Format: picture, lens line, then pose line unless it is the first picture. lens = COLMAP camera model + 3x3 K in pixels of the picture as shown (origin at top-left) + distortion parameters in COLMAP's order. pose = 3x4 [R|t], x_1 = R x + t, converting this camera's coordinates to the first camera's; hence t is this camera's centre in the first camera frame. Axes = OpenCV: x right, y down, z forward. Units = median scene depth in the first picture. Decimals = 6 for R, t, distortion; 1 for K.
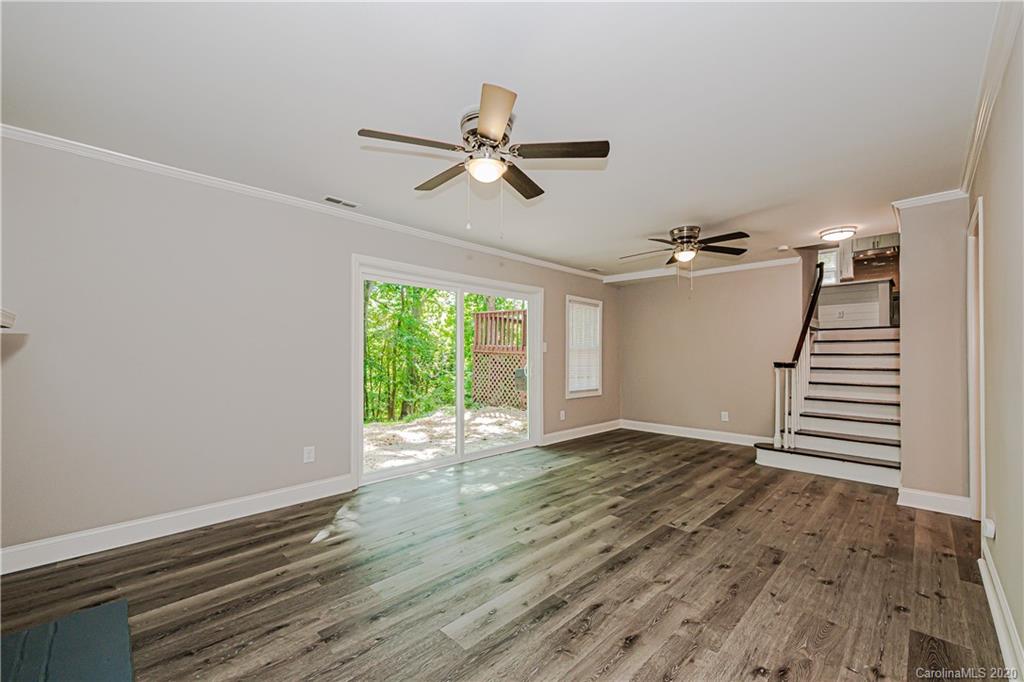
lens RADIAL K [[415.8, 0, 512.0], [0, 415.8, 341.0], [0, 0, 1]] dist [0.001448, -0.000123]
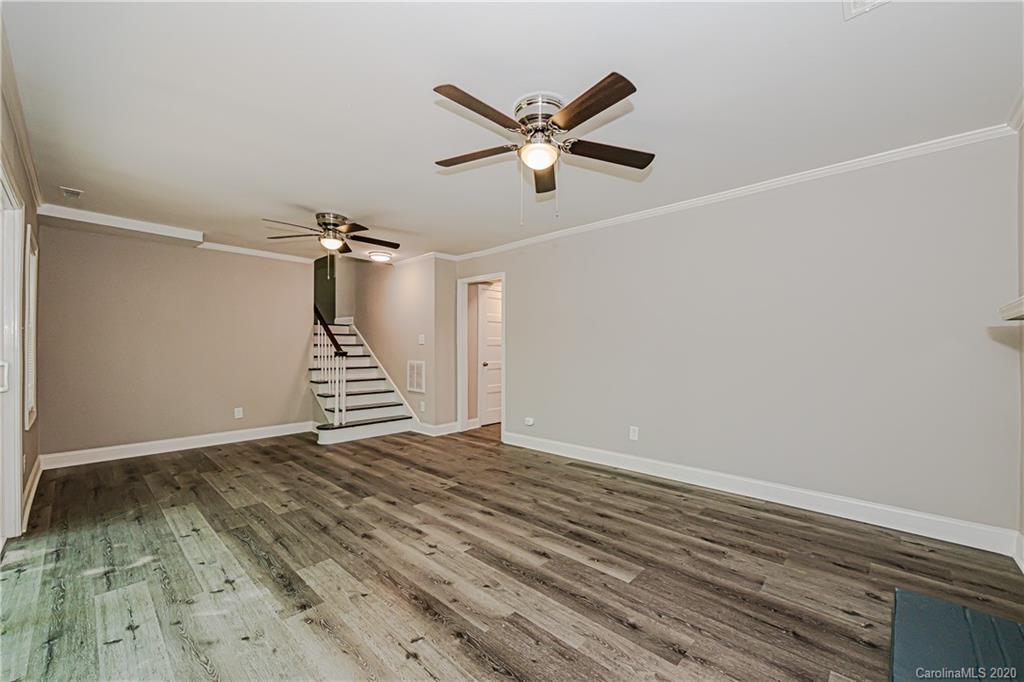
lens RADIAL K [[415.8, 0, 512.0], [0, 415.8, 341.0], [0, 0, 1]] dist [0.001448, -0.000123]
pose [[-0.043857, 0.011556, 0.998971, -0.734469], [-0.033822, 0.999343, -0.013045, 0.026741], [-0.998465, -0.034359, -0.043438, 0.777632]]
